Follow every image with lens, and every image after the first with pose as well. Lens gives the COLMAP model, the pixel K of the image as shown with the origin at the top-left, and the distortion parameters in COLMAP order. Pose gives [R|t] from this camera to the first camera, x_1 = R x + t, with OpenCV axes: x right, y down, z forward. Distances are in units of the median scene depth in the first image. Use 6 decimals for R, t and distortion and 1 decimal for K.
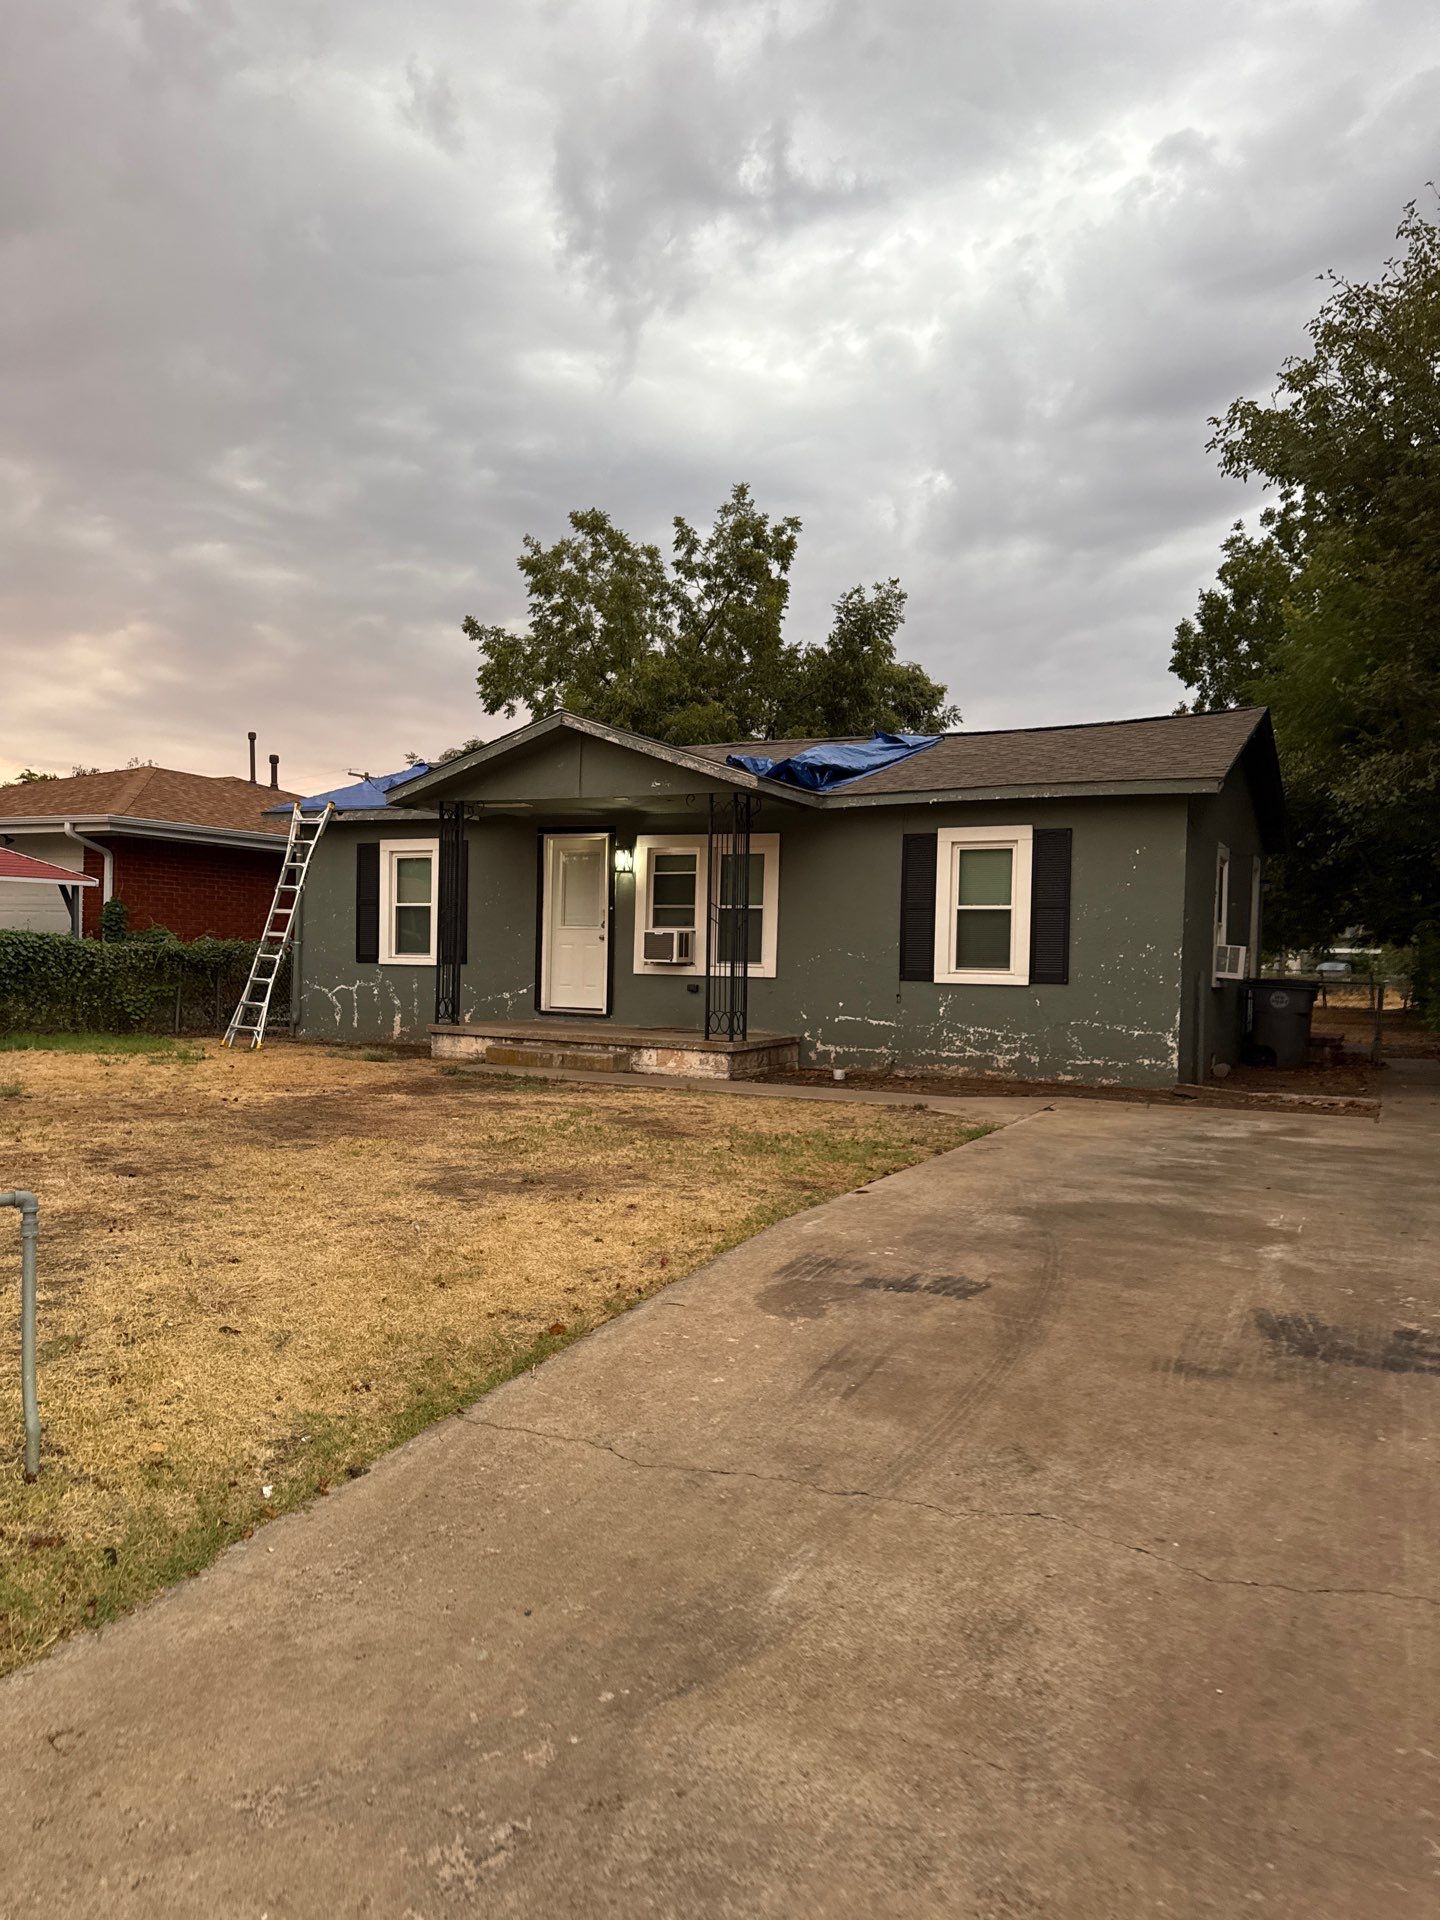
lens RADIAL K [[1300.3, 0, 673.0], [0, 1300.3, 1011.7], [0, 0, 1]] dist [0.027481, -0.046220]
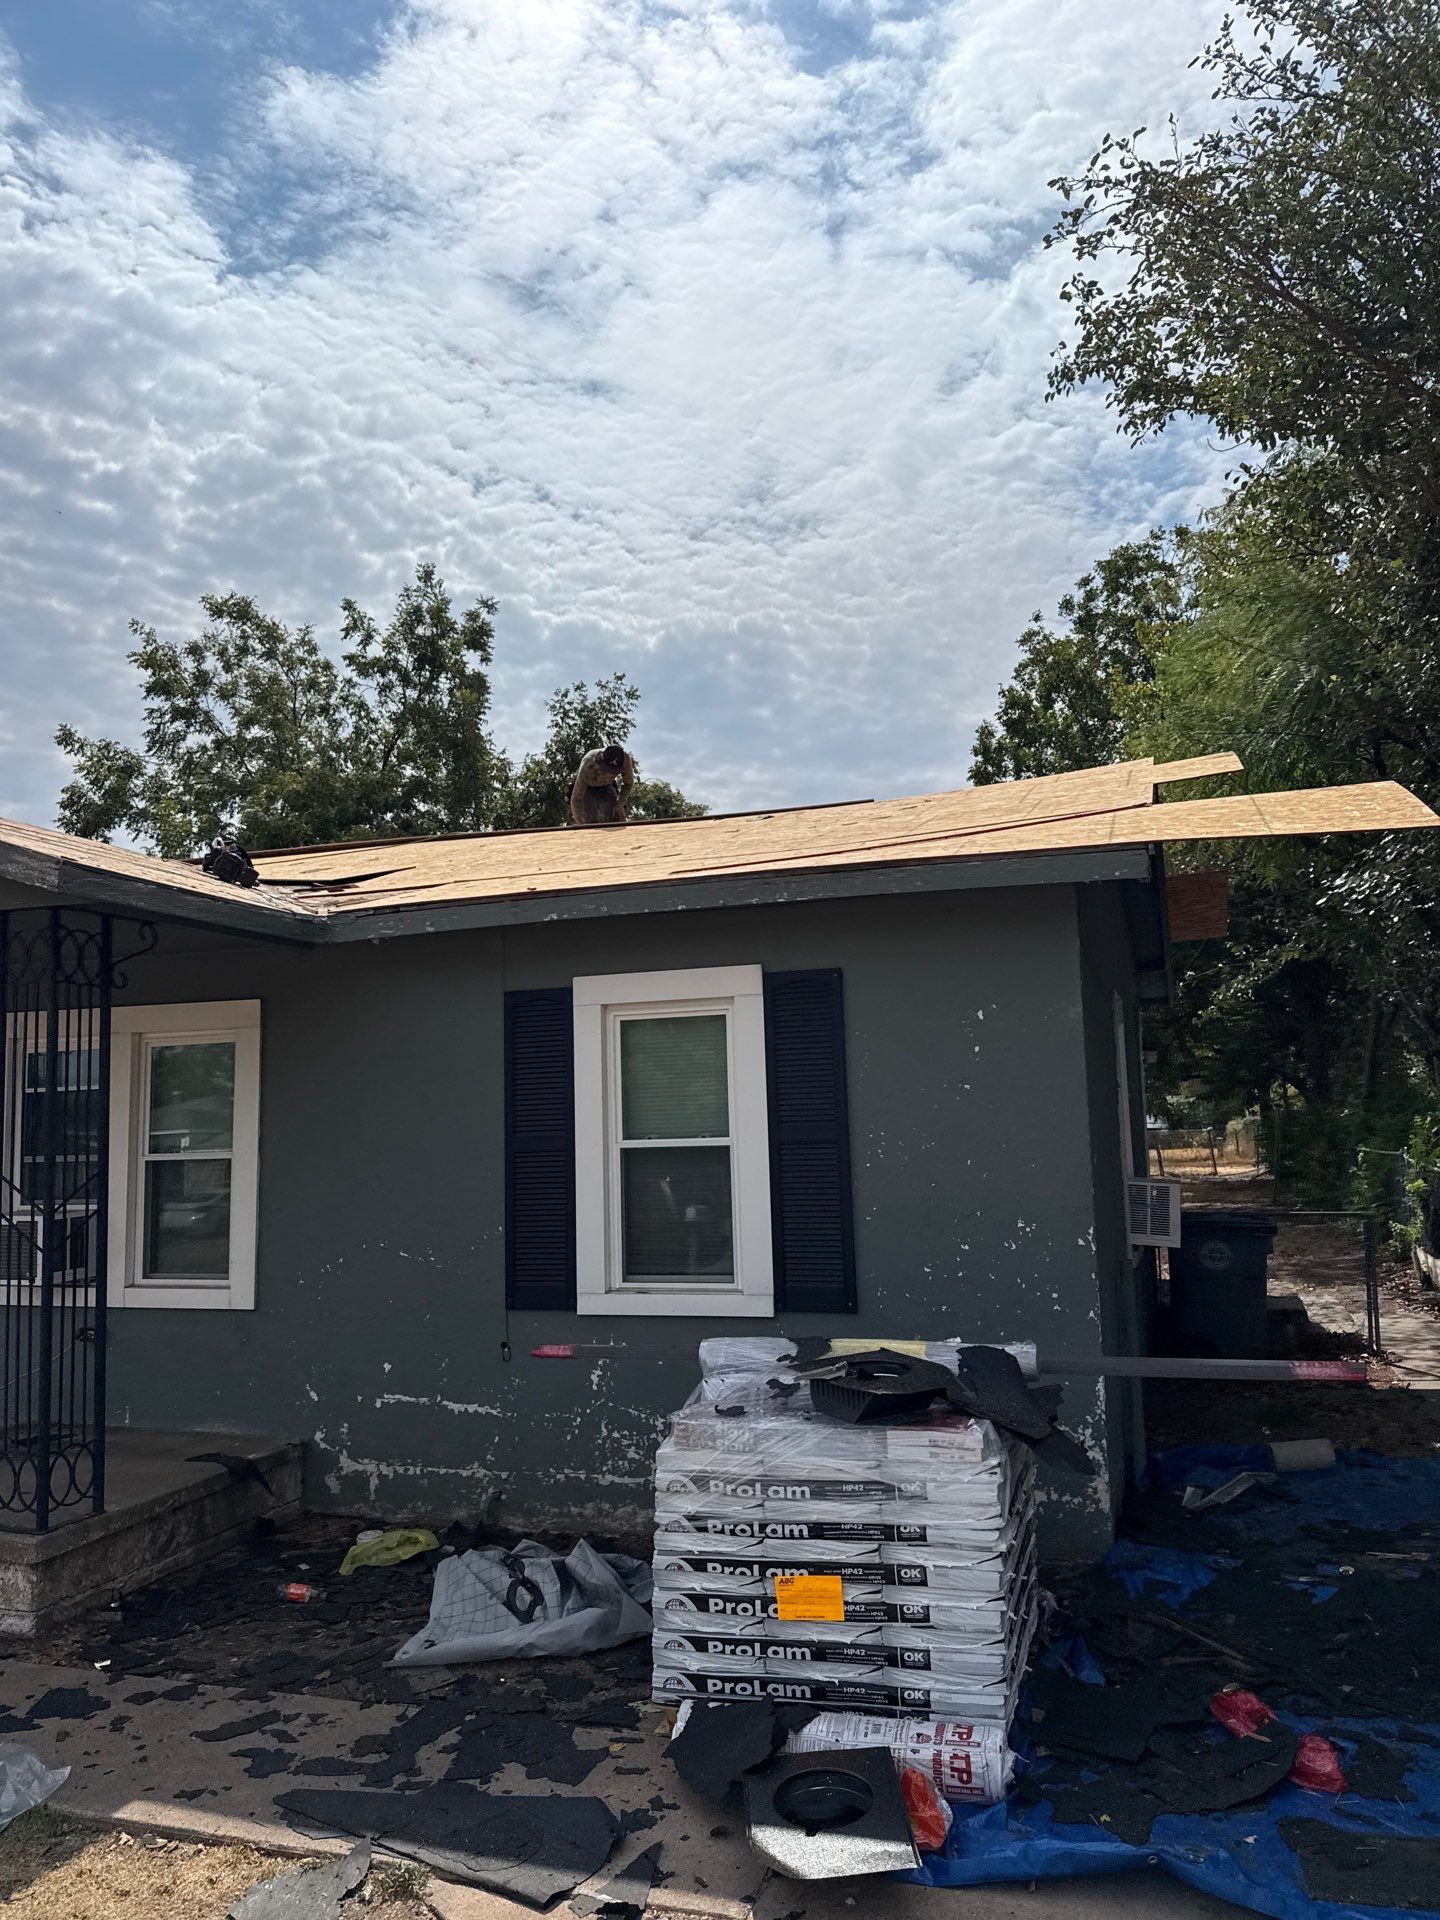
lens RADIAL K [[1348.0, 0, 733.1], [0, 1348.0, 964.6], [0, 0, 1]] dist [-0.005851, -0.004516]
pose [[0.982228, -0.029533, 0.185353, 0.079840], [0.059052, 0.986018, -0.155823, -0.031097], [-0.178160, 0.163999, 0.970239, 0.239935]]
